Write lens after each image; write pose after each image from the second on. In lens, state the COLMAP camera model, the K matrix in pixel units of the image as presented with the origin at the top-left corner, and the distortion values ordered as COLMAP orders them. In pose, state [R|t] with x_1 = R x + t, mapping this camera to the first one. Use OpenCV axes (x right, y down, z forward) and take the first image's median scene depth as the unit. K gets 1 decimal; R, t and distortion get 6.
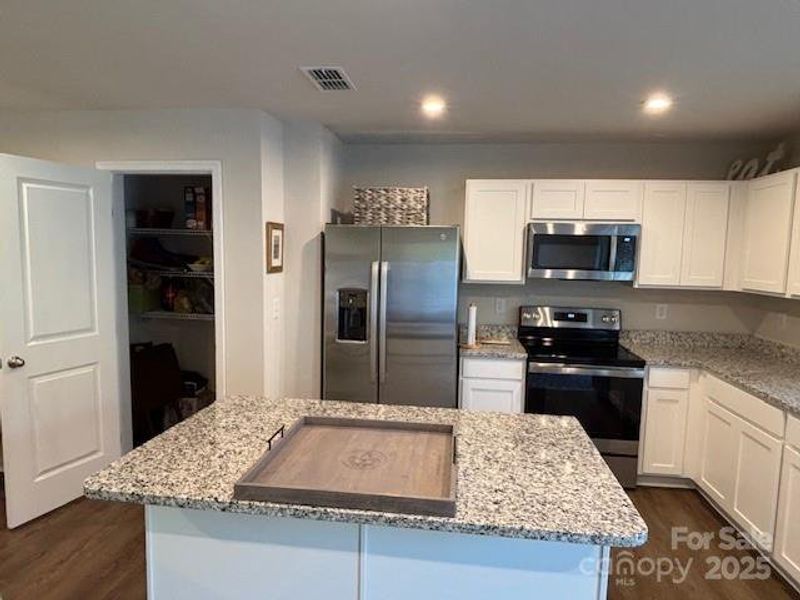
lens RADIAL K [[509.8, 0, 390.8], [0, 509.8, 301.3], [0, 0, 1]] dist [-0.010885, -0.000933]
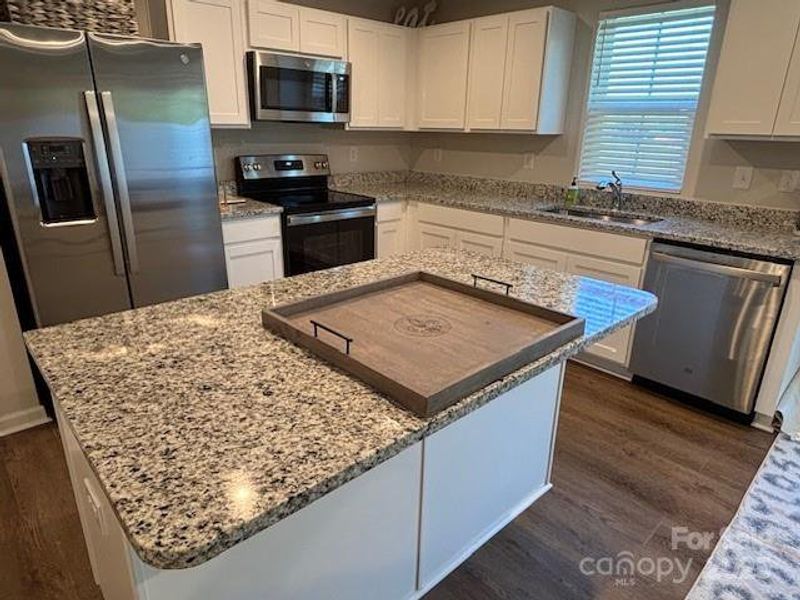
lens RADIAL K [[509.8, 0, 390.8], [0, 509.8, 301.3], [0, 0, 1]] dist [-0.010885, -0.000933]
pose [[0.629000, -0.261823, 0.731989, -0.322108], [0.070009, 0.956831, 0.282087, 0.021337], [-0.774246, -0.126188, 0.620177, 0.263745]]
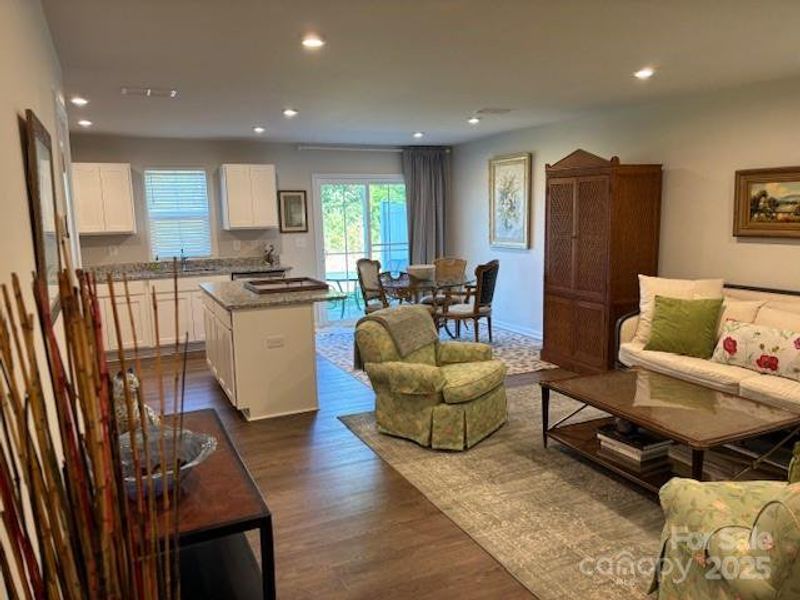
lens RADIAL K [[590.7, 0, 399.6], [0, 590.7, 299.8], [0, 0, 1]] dist [-0.006104, -0.001949]
pose [[-0.553343, -0.134091, 0.822090, -1.437806], [0.091700, 0.971152, 0.220127, -0.126001], [-0.827891, 0.197191, -0.525083, 1.051141]]
